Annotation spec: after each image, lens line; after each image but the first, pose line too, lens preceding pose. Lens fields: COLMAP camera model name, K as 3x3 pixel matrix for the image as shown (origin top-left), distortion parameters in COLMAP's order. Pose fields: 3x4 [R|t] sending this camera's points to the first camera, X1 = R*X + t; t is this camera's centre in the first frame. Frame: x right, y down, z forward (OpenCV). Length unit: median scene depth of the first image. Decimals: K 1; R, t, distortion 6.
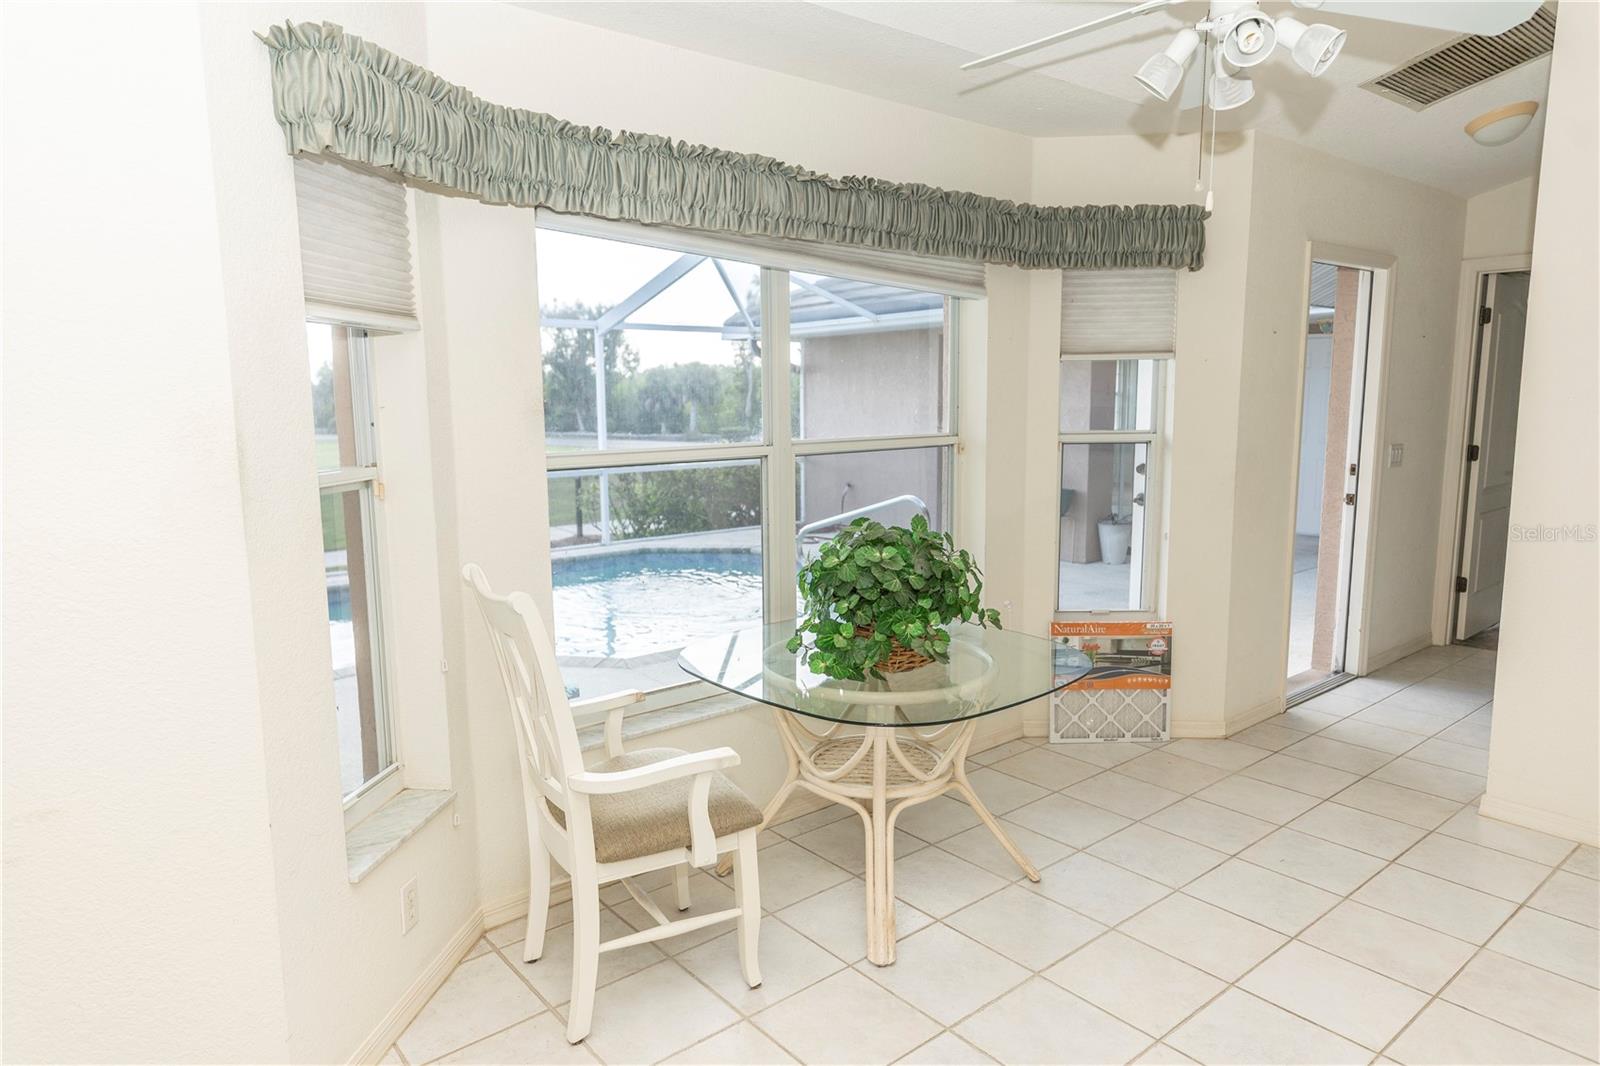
lens RADIAL K [[992.6, 0, 800.0], [0, 992.6, 533.0], [0, 0, 1]] dist [0.003227, 0.000750]
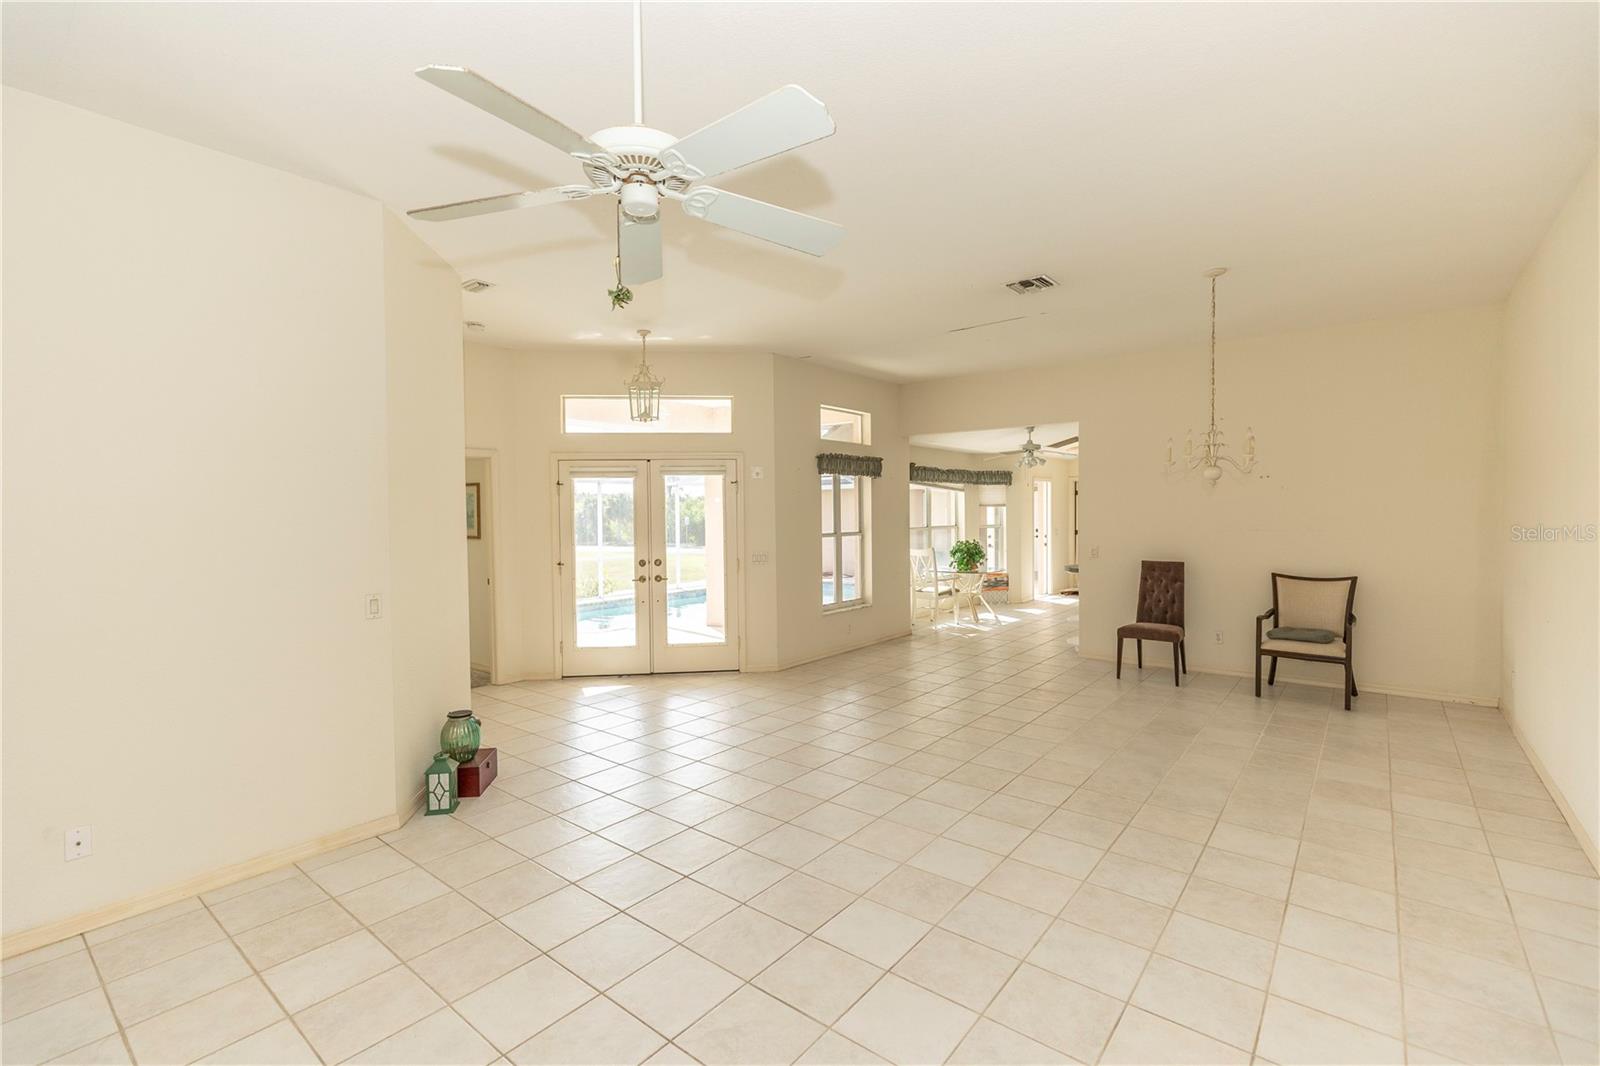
lens RADIAL K [[707.6, 0, 800.0], [0, 707.6, 533.0], [0, 0, 1]] dist [0.010348, -0.000550]
pose [[0.979869, -0.009048, 0.199436, -0.911386], [0.032841, 0.992669, -0.116315, 0.215612], [-0.196922, 0.120523, 0.972983, -1.458610]]
